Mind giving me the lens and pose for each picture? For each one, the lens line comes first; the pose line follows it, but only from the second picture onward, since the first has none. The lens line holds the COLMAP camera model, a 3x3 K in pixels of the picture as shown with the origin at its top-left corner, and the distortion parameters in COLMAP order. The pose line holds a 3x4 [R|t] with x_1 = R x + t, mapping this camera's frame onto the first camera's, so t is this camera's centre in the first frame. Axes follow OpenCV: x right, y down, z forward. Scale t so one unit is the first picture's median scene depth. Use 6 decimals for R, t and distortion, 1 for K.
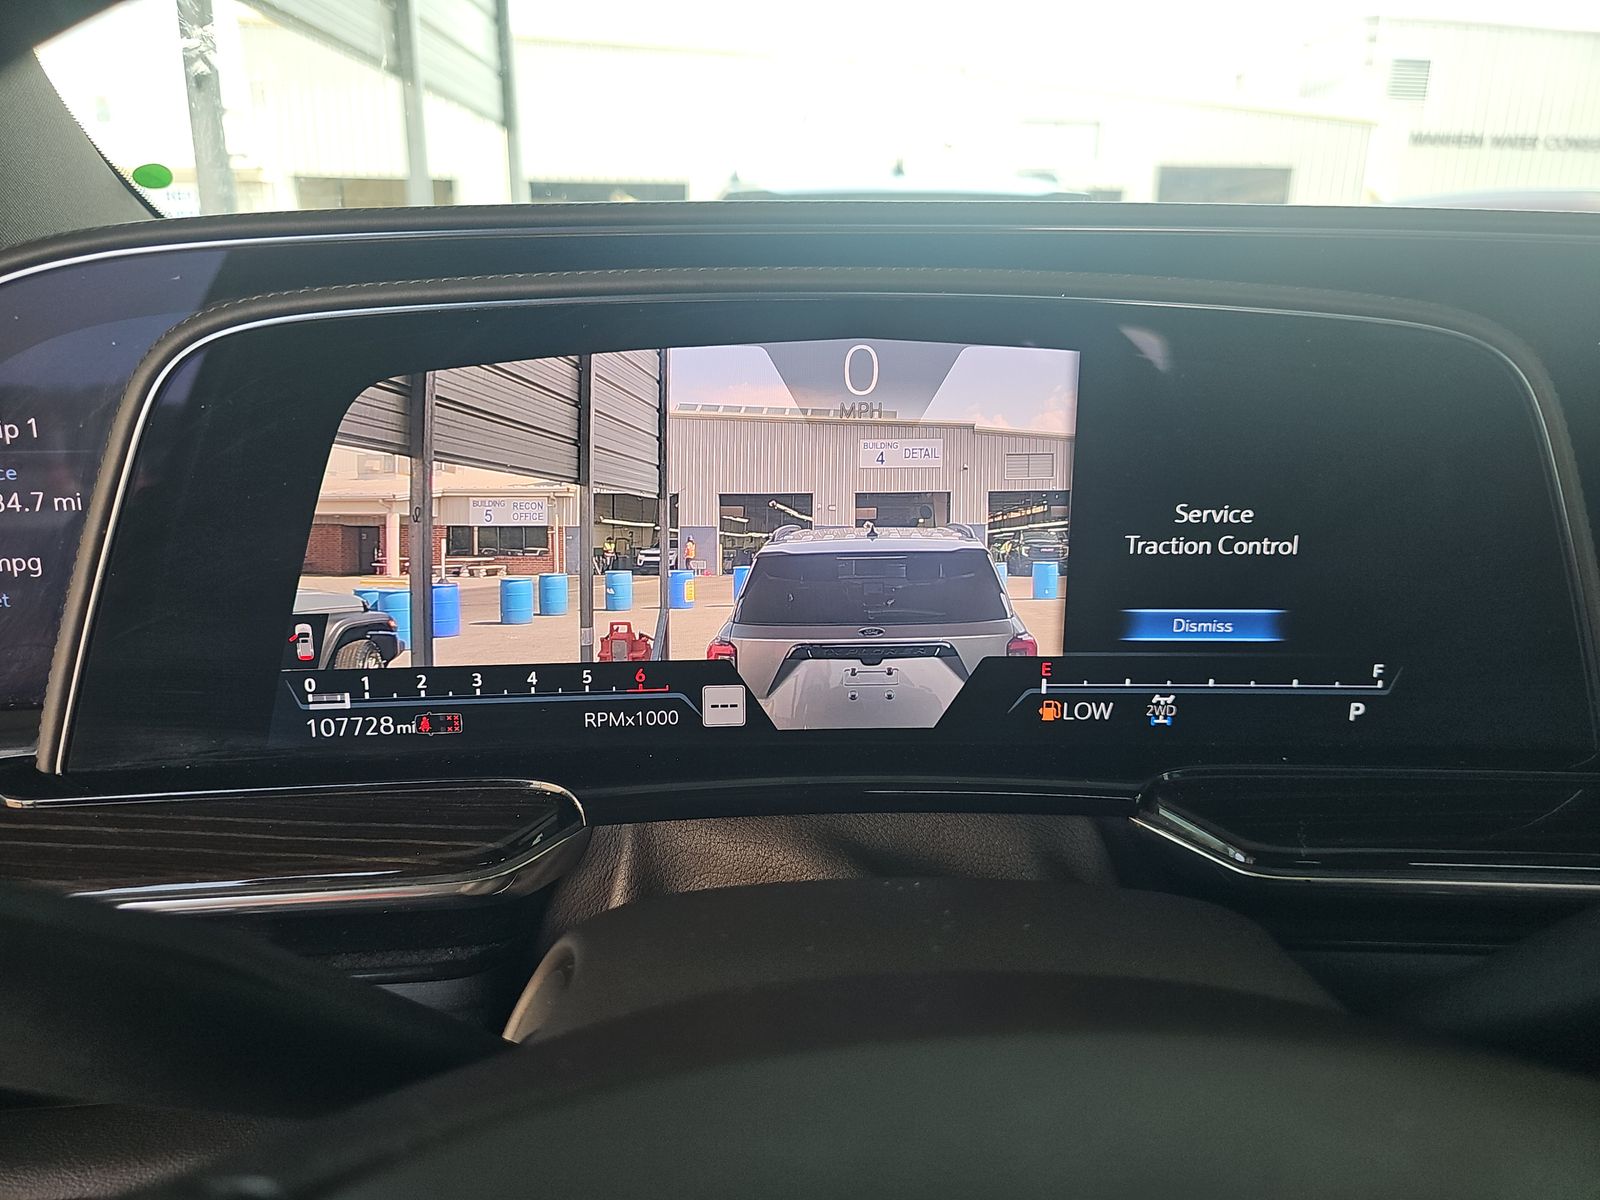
lens RADIAL K [[1124.7, 0, 792.5], [0, 1124.7, 594.6], [0, 0, 1]] dist [0.044710, -0.037980]
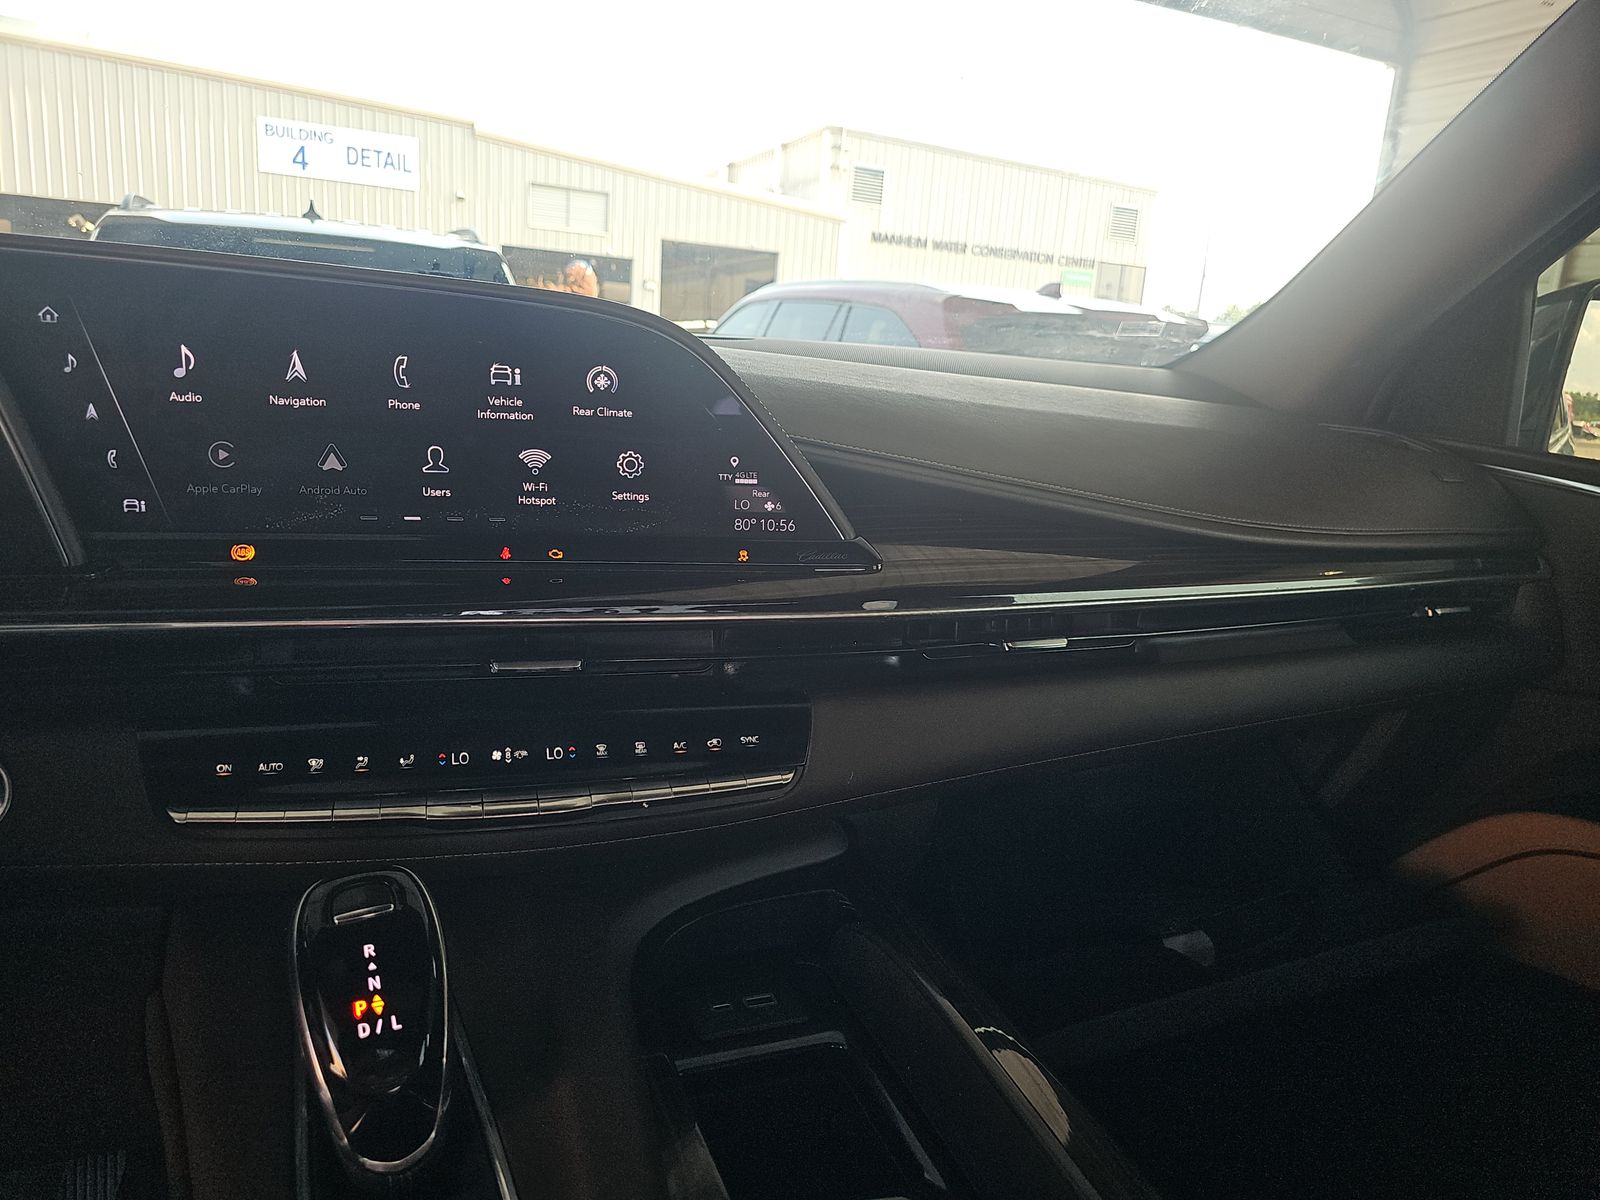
lens RADIAL K [[1124.7, 0, 801.7], [0, 1124.7, 602.9], [0, 0, 1]] dist [0.044710, -0.037980]
pose [[0.918469, -0.044186, 0.393017, 1.121178], [0.061362, 0.997627, -0.031239, 0.322789], [-0.390703, 0.052809, 0.919001, -0.934092]]
